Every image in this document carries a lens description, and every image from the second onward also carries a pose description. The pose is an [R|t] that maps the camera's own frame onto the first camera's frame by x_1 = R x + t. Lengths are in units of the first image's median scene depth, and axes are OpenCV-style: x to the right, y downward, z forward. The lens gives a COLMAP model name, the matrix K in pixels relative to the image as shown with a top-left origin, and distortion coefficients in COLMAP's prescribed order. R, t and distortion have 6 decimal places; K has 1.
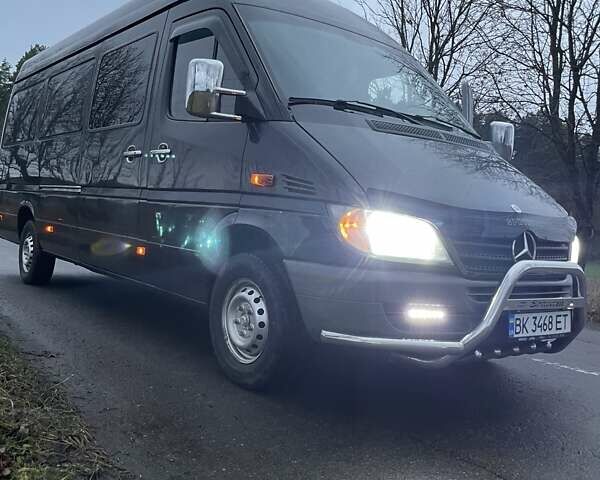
lens RADIAL K [[607.0, 0, 295.6], [0, 607.0, 226.2], [0, 0, 1]] dist [0.087073, -0.129045]
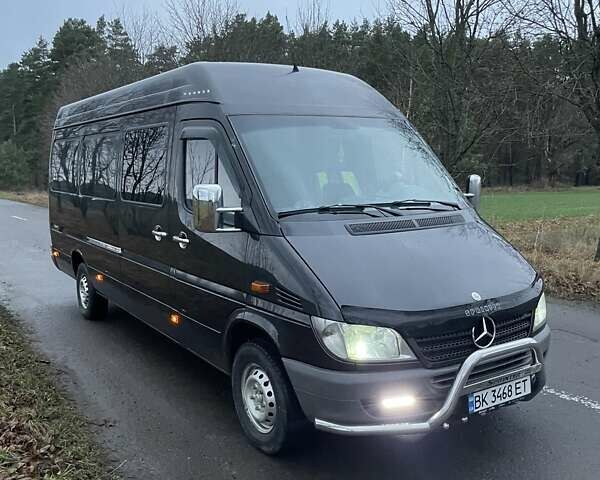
lens RADIAL K [[608.9, 0, 300.0], [0, 608.9, 240.0], [0, 0, 1]] dist [0.096503, -0.167111]
pose [[0.993285, -0.080648, -0.082955, 0.123993], [0.089474, 0.990025, 0.108838, -0.279859], [0.073350, -0.115530, 0.990592, -0.170290]]
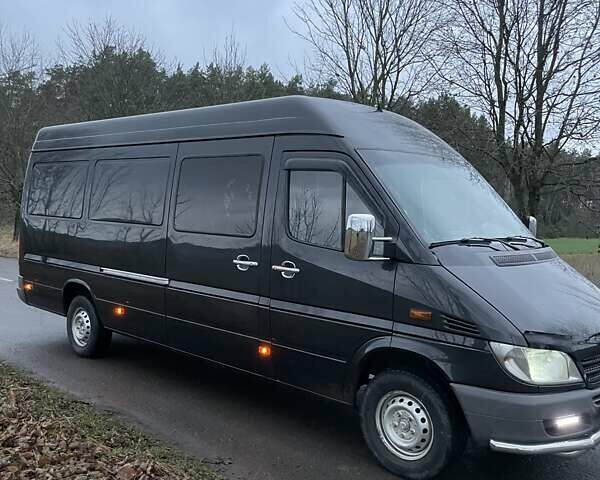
lens RADIAL K [[608.9, 0, 300.0], [0, 608.9, 240.0], [0, 0, 1]] dist [0.096503, -0.167111]
pose [[0.985288, -0.056250, 0.161379, -0.465322], [0.047364, 0.997169, 0.058396, -0.298973], [-0.164206, -0.049893, 0.985163, -0.174277]]
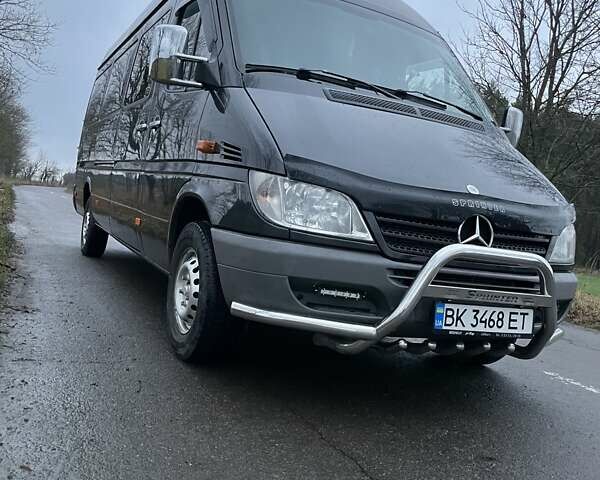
lens RADIAL K [[604.7, 0, 302.1], [0, 604.7, 231.1], [0, 0, 1]] dist [0.115684, -0.309278]
pose [[0.977193, 0.064632, -0.202278, 0.285491], [-0.064692, 0.997885, 0.006324, 0.040133], [0.202259, 0.006906, 0.979308, 0.075254]]
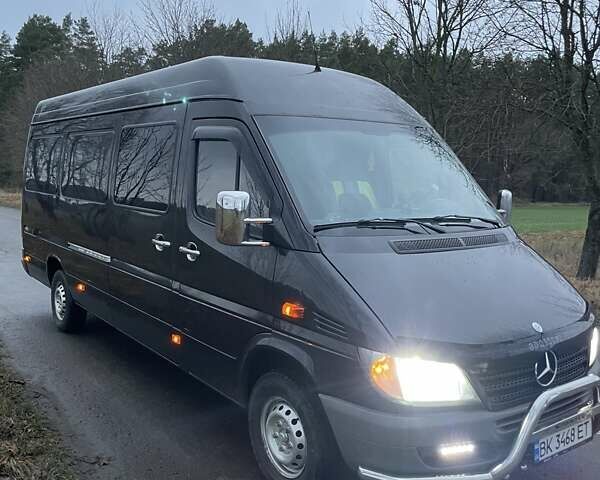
lens RADIAL K [[607.0, 0, 295.6], [0, 607.0, 226.2], [0, 0, 1]] dist [0.087073, -0.129045]
pose [[0.998374, -0.053069, -0.020810, -0.020209], [0.054574, 0.995296, 0.080051, -0.291637], [0.016464, -0.081057, 0.996574, -0.035928]]
